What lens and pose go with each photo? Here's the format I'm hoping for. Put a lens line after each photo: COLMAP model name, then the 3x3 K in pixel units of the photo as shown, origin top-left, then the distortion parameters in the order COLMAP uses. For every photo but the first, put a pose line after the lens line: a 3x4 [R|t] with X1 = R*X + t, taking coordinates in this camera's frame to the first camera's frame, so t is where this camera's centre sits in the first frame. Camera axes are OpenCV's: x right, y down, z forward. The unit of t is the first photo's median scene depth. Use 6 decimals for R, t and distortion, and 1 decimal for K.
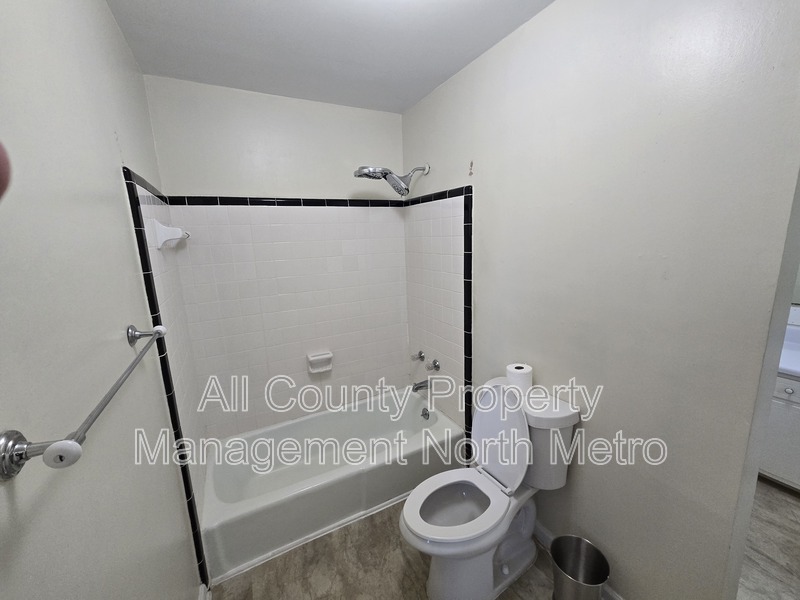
lens RADIAL K [[329.3, 0, 396.0], [0, 329.3, 294.9], [0, 0, 1]] dist [0.002706, 0.000611]
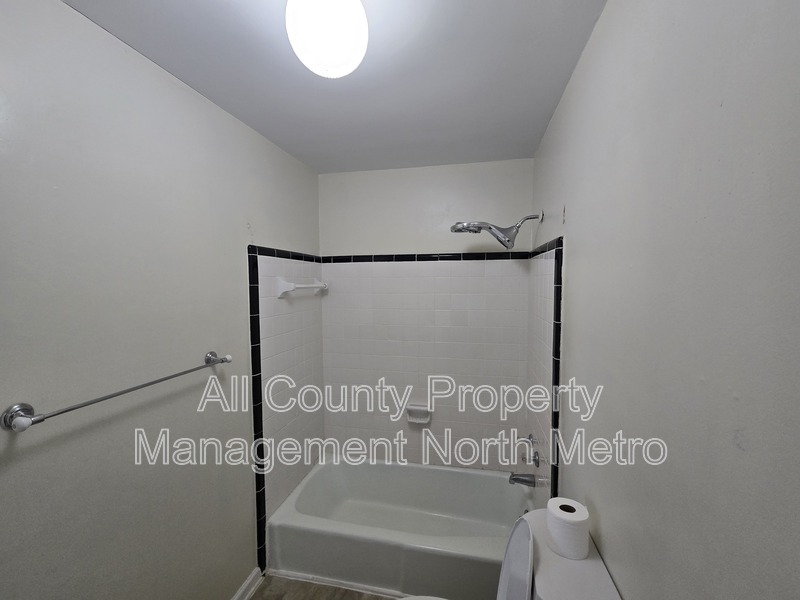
lens RADIAL K [[329.3, 0, 396.5], [0, 329.3, 297.4], [0, 0, 1]] dist [0.002706, 0.000611]
pose [[0.770127, 0.059366, -0.635122, 0.411140], [-0.130676, 0.989227, -0.065989, -0.085831], [0.624362, 0.133816, 0.769588, 0.176817]]
